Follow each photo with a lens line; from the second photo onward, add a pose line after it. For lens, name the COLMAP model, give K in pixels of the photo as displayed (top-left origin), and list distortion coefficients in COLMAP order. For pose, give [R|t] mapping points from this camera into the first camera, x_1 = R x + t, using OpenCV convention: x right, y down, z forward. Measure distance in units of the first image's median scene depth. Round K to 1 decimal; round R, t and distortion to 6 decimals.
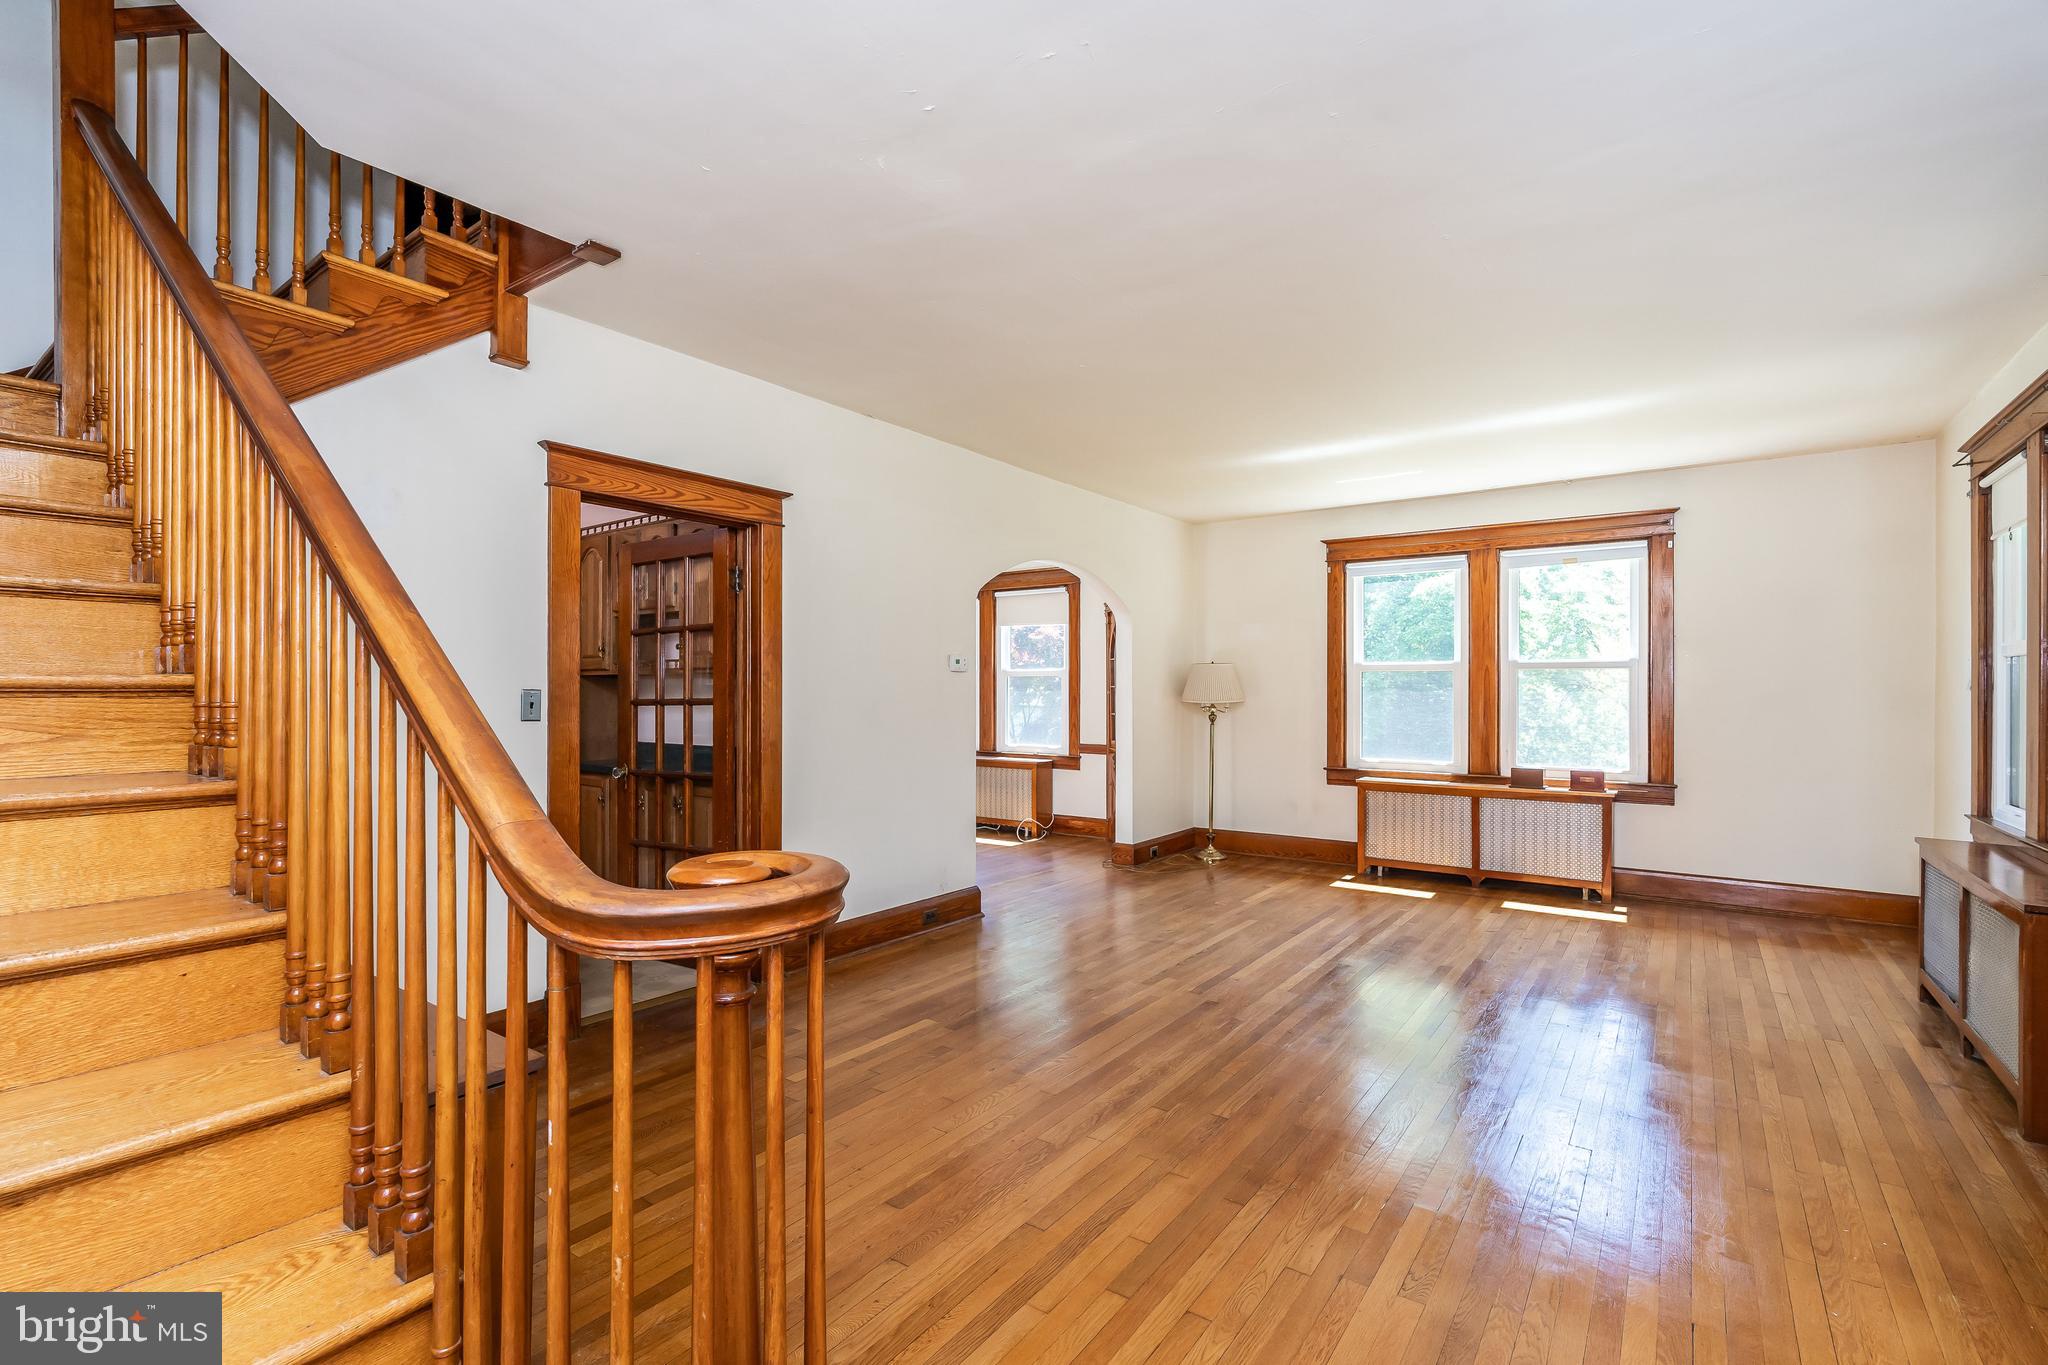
lens RADIAL K [[949.3, 0, 1018.3], [0, 949.3, 692.2], [0, 0, 1]] dist [-0.005531, 0.001380]
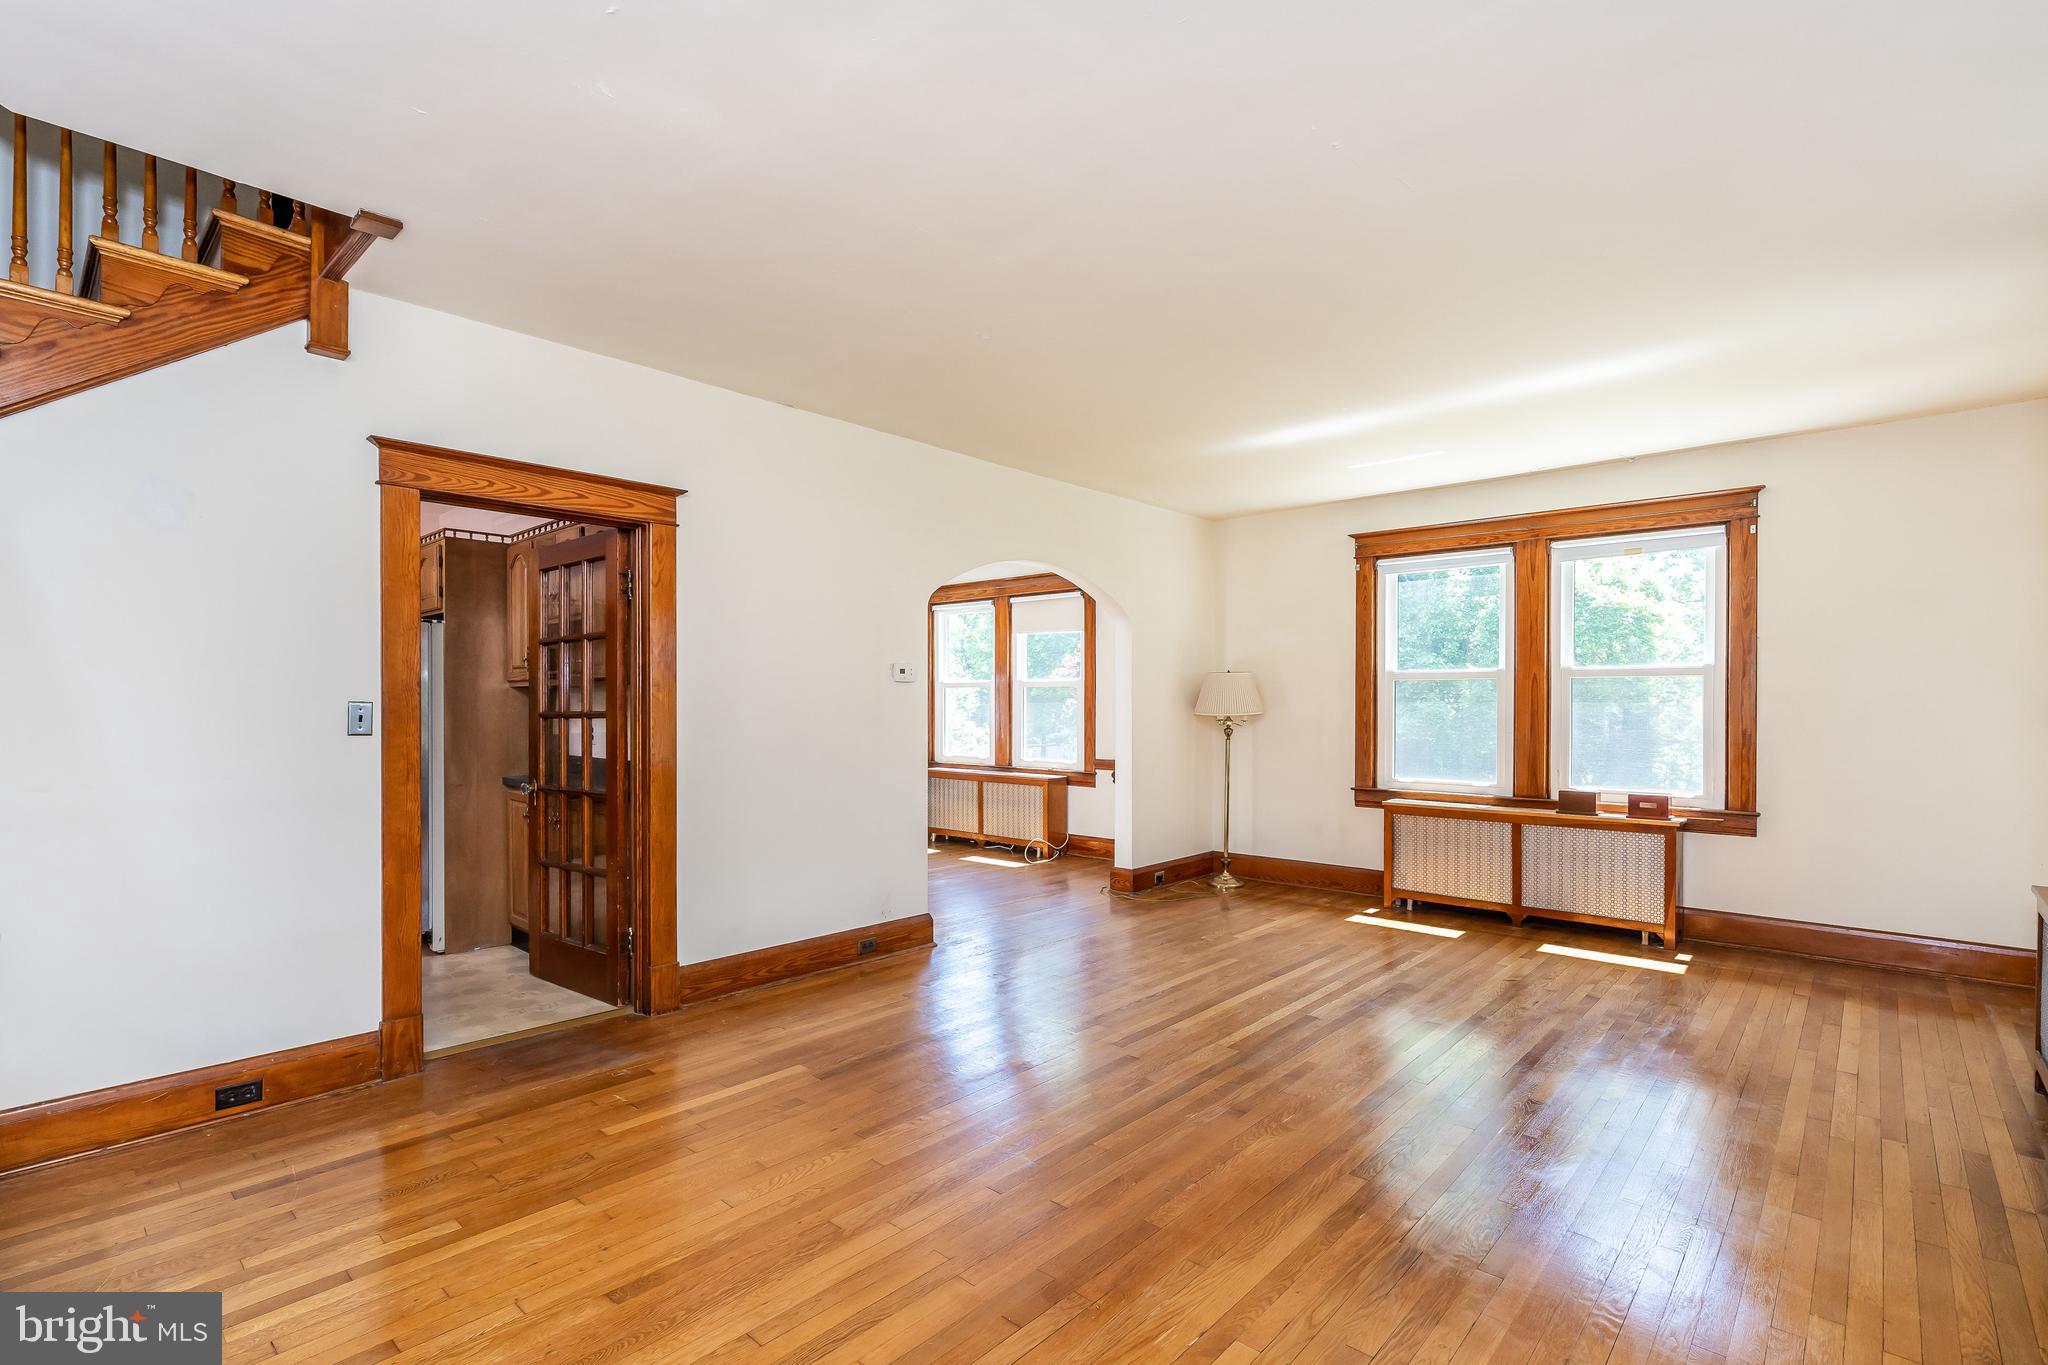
lens RADIAL K [[949.3, 0, 1047.3], [0, 949.3, 713.8], [0, 0, 1]] dist [-0.005531, 0.001380]
pose [[0.993481, 0.000488, -0.114001, 0.173524], [0.000757, 0.999940, 0.010883, -0.000679], [0.113999, -0.010898, 0.993421, 0.093114]]
